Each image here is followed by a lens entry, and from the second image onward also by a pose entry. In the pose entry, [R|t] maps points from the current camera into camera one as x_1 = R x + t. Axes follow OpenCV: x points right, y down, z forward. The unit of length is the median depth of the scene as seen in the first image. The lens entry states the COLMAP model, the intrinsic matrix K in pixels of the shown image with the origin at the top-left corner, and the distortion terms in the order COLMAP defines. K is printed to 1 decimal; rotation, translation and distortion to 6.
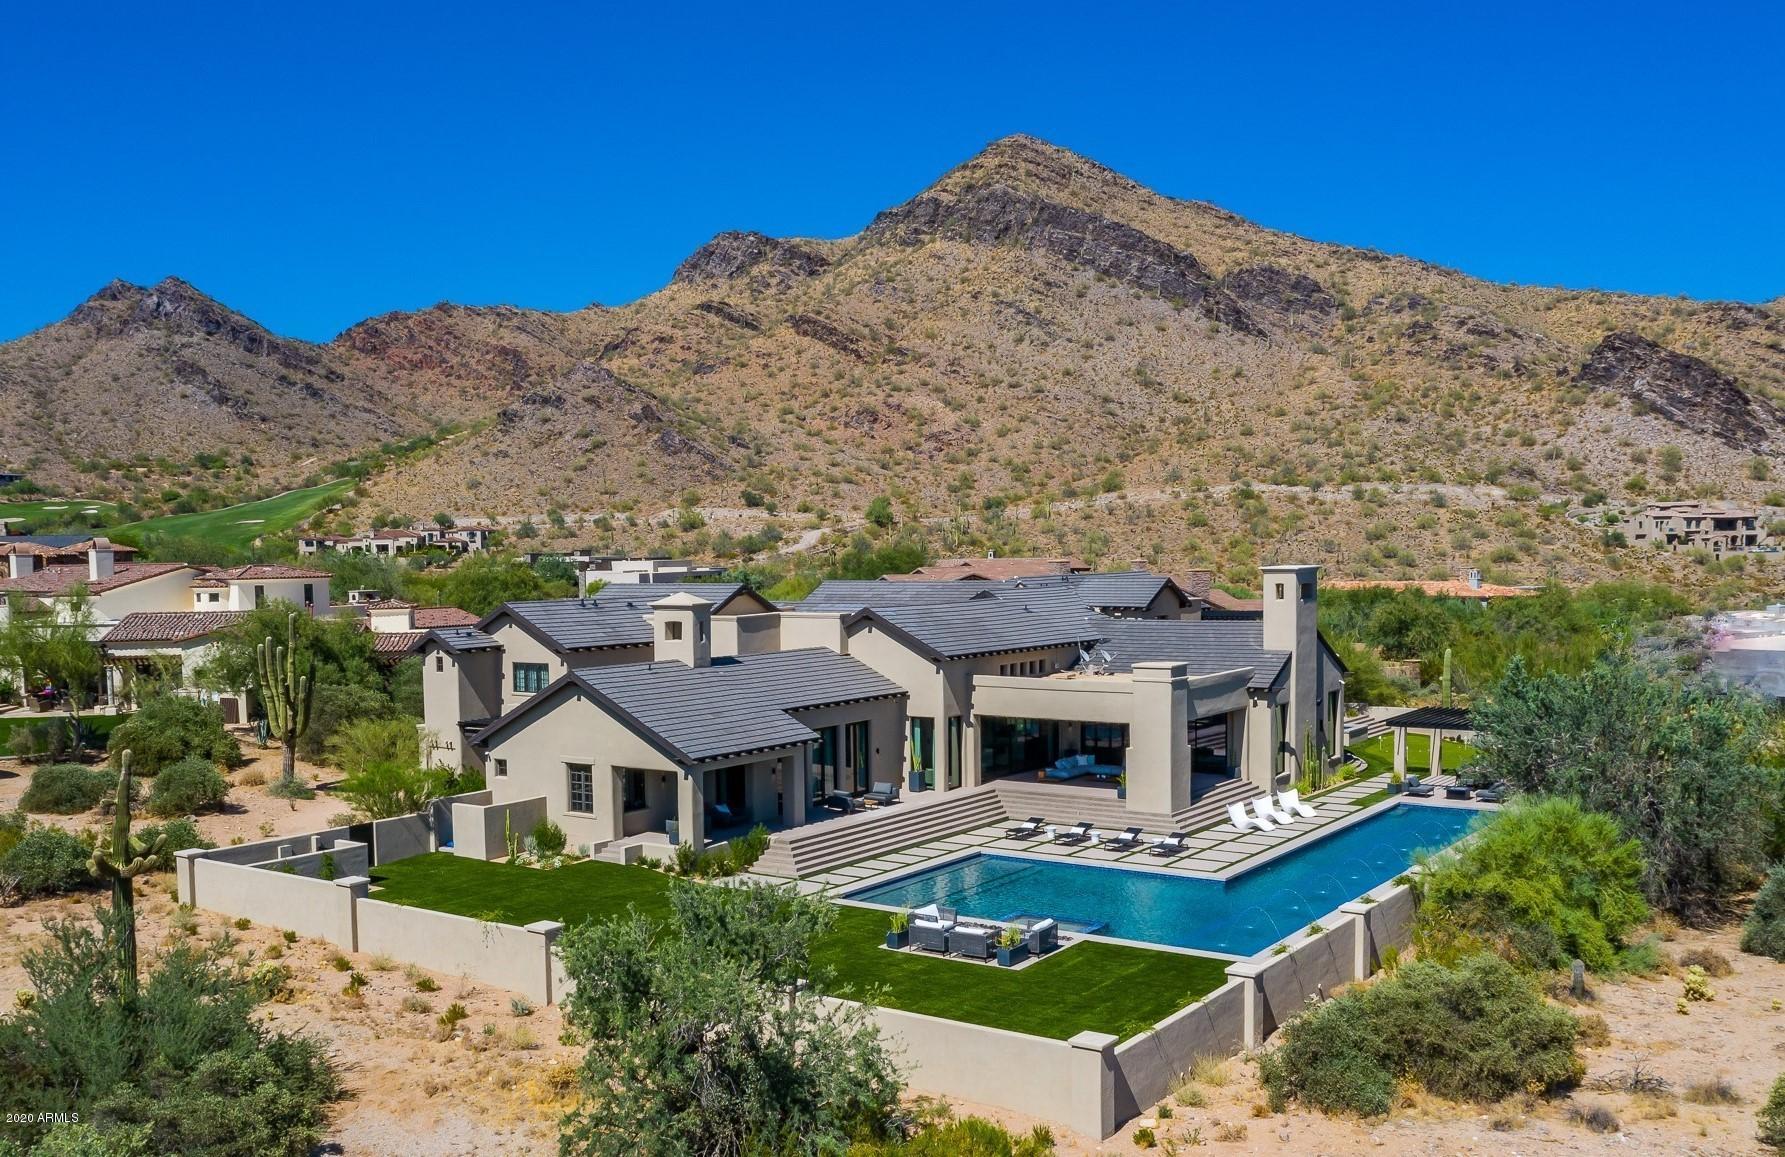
lens RADIAL K [[1560.7, 0, 829.0], [0, 1560.7, 695.2], [0, 0, 1]] dist [0.011698, 0.001414]
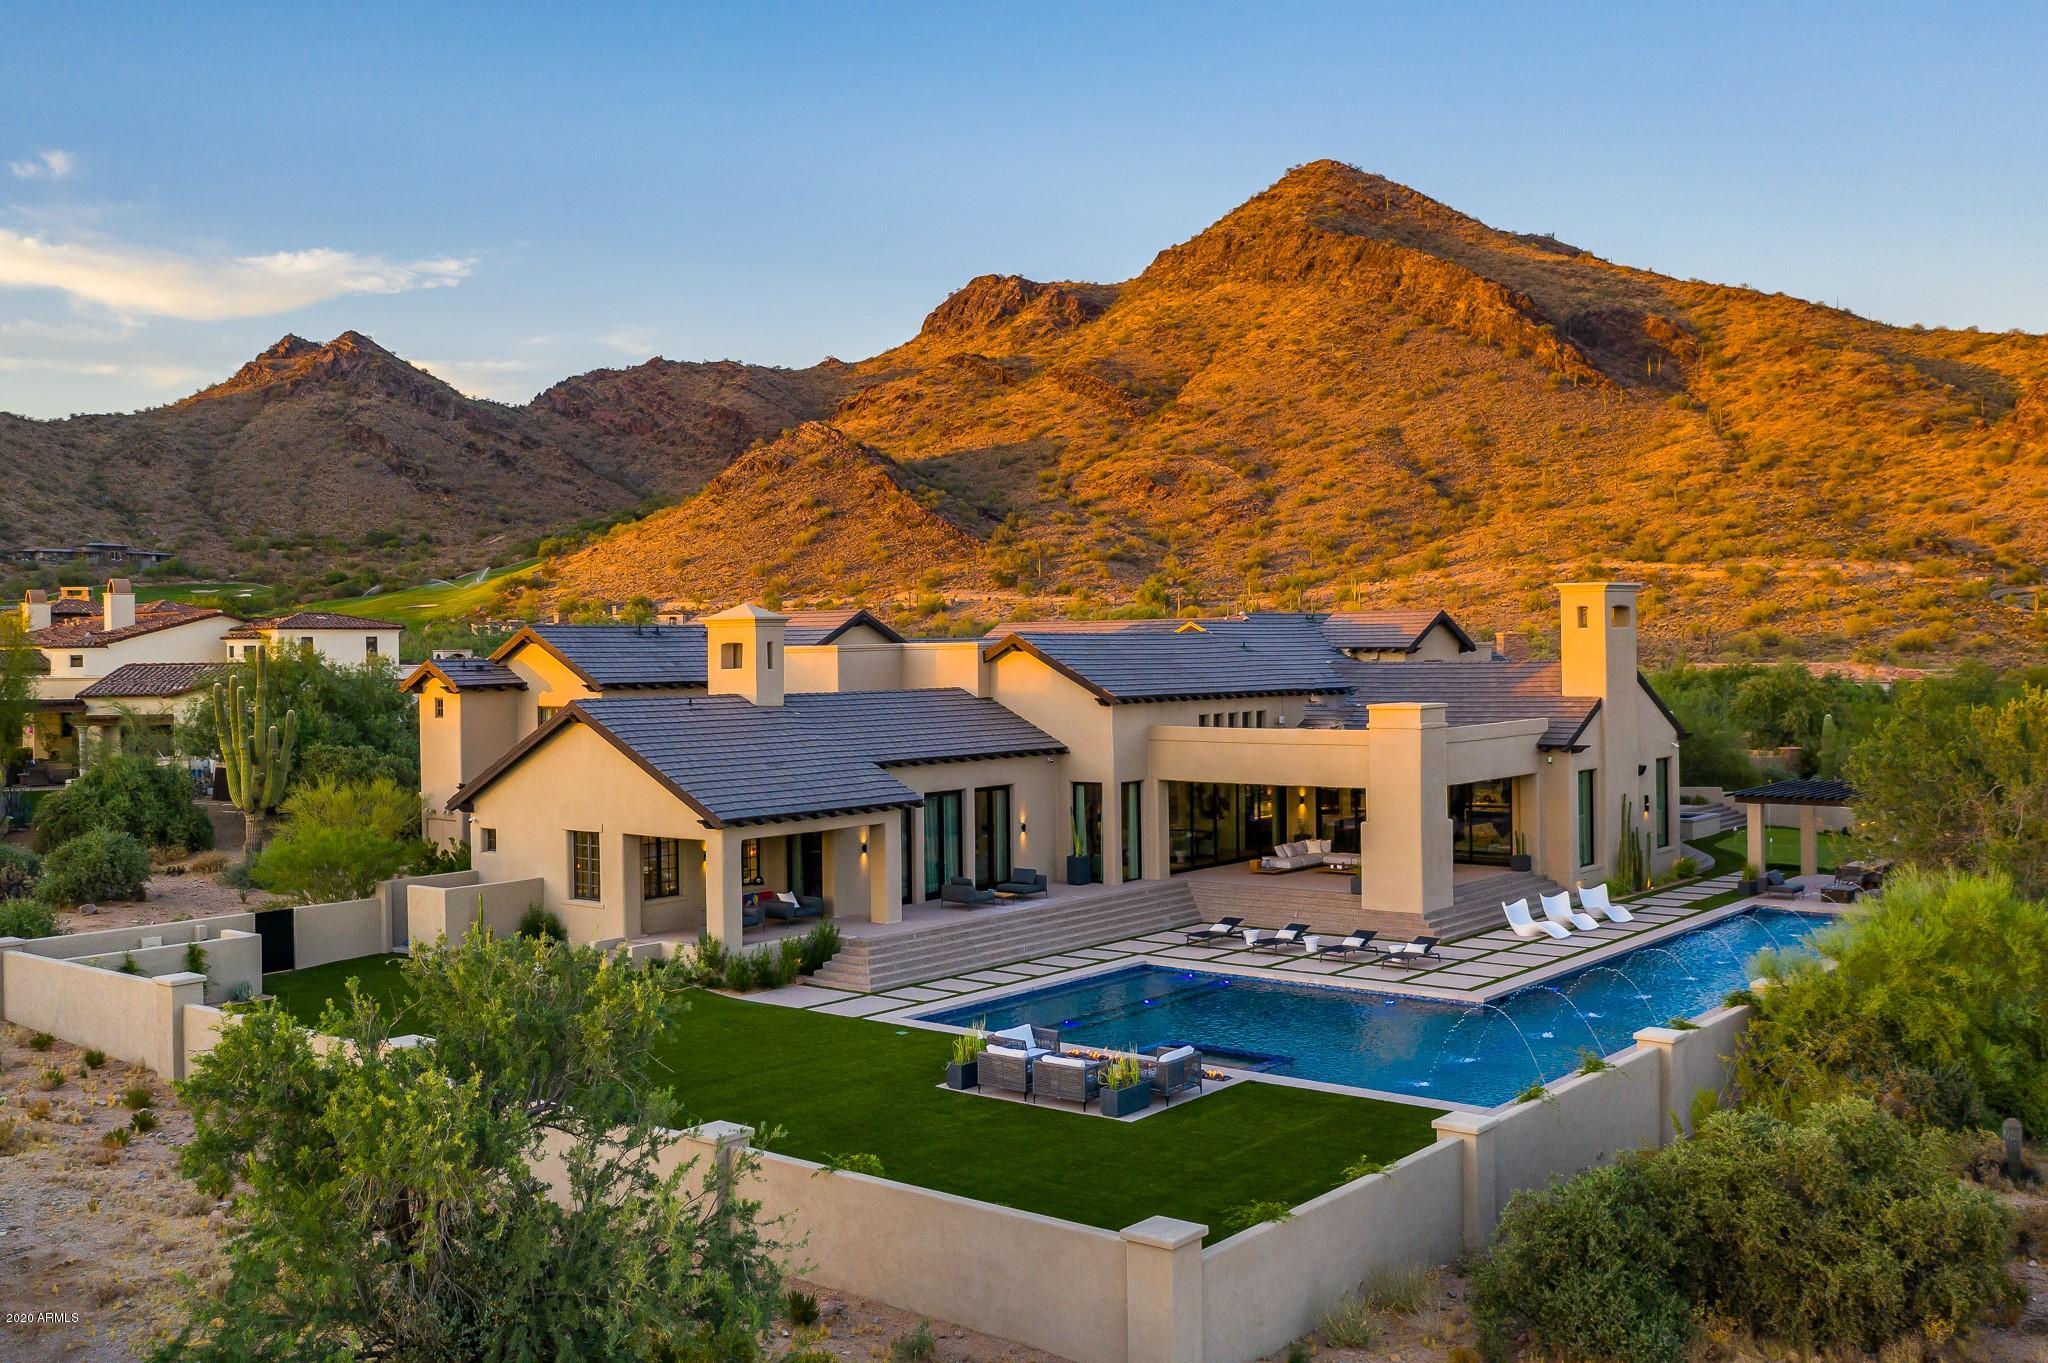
lens RADIAL K [[1834.6, 0, 1024.0], [0, 1834.6, 681.5], [0, 0, 1]] dist [0.001730, 0.006980]
pose [[0.998855, 0.003806, -0.047694, 0.063612], [-0.007409, 0.997111, -0.075597, 0.028702], [0.047268, 0.075864, 0.995997, 0.125971]]
